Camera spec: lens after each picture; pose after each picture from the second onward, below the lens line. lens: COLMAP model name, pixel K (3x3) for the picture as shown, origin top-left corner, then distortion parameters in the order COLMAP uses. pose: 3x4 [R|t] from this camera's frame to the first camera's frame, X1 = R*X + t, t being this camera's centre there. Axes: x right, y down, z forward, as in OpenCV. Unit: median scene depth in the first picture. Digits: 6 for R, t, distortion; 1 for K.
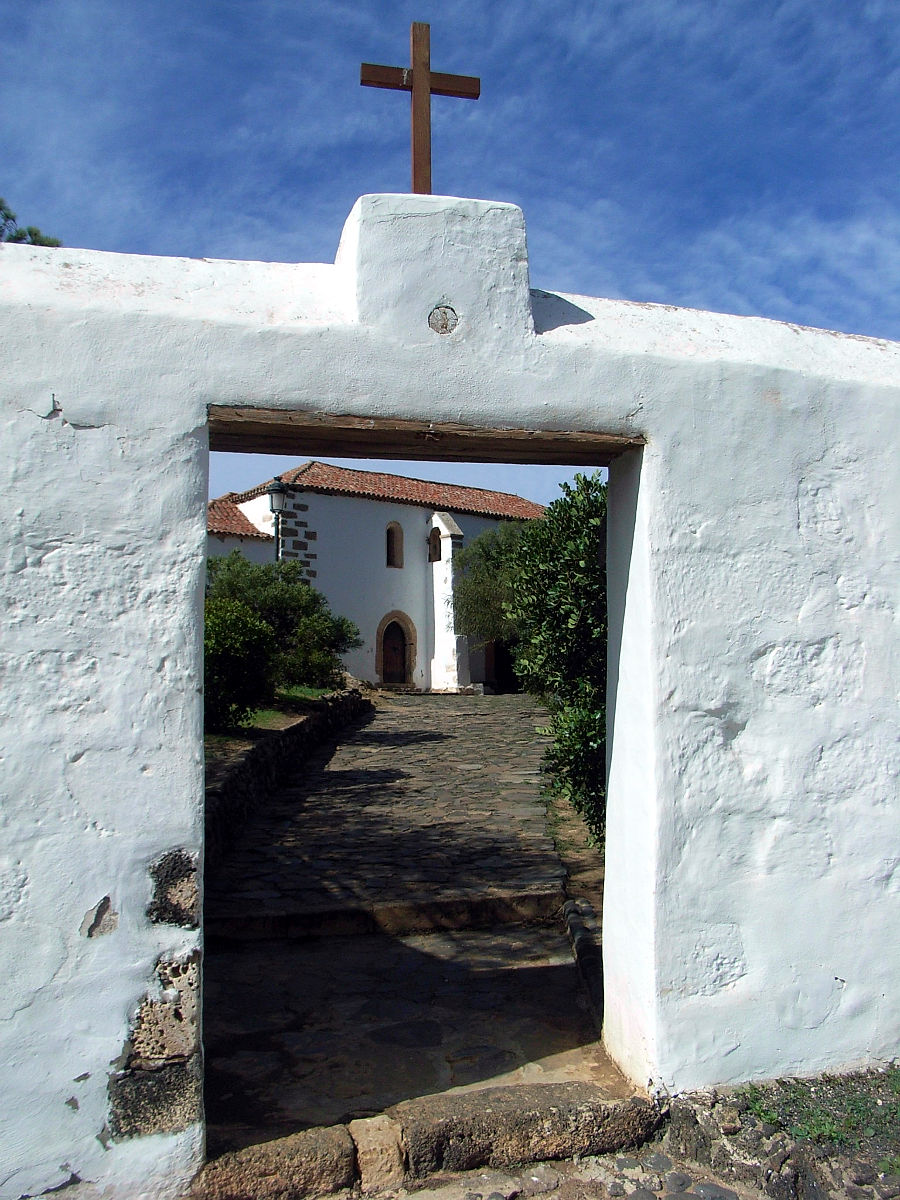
lens RADIAL K [[996.9, 0, 416.1], [0, 996.9, 609.0], [0, 0, 1]] dist [-0.112216, -0.002216]
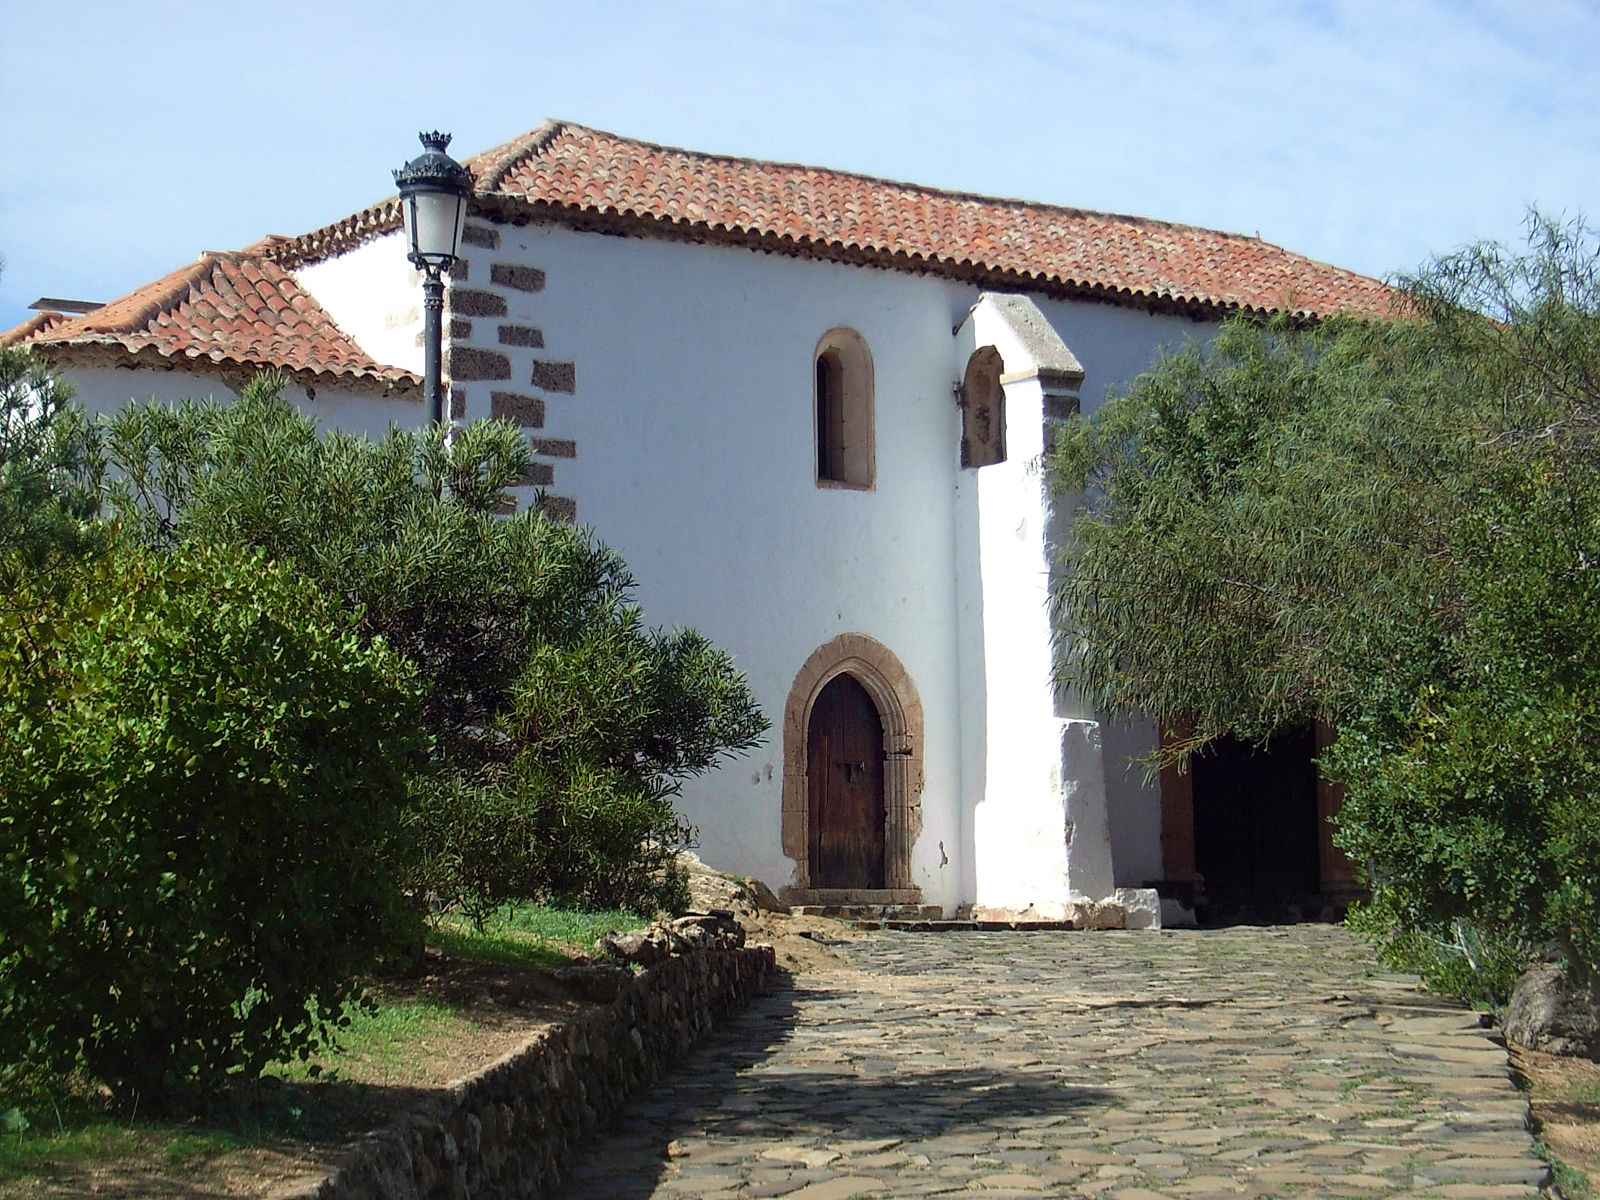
lens RADIAL K [[3038.6, 0, 804.6], [0, 3038.6, 595.8], [0, 0, 1]] dist [0.222433, 0.000000]
pose [[0.999767, -0.007374, -0.020297, -0.016286], [0.006958, 0.999766, -0.020505, 0.008306], [0.020443, 0.020359, 0.999584, 0.123259]]
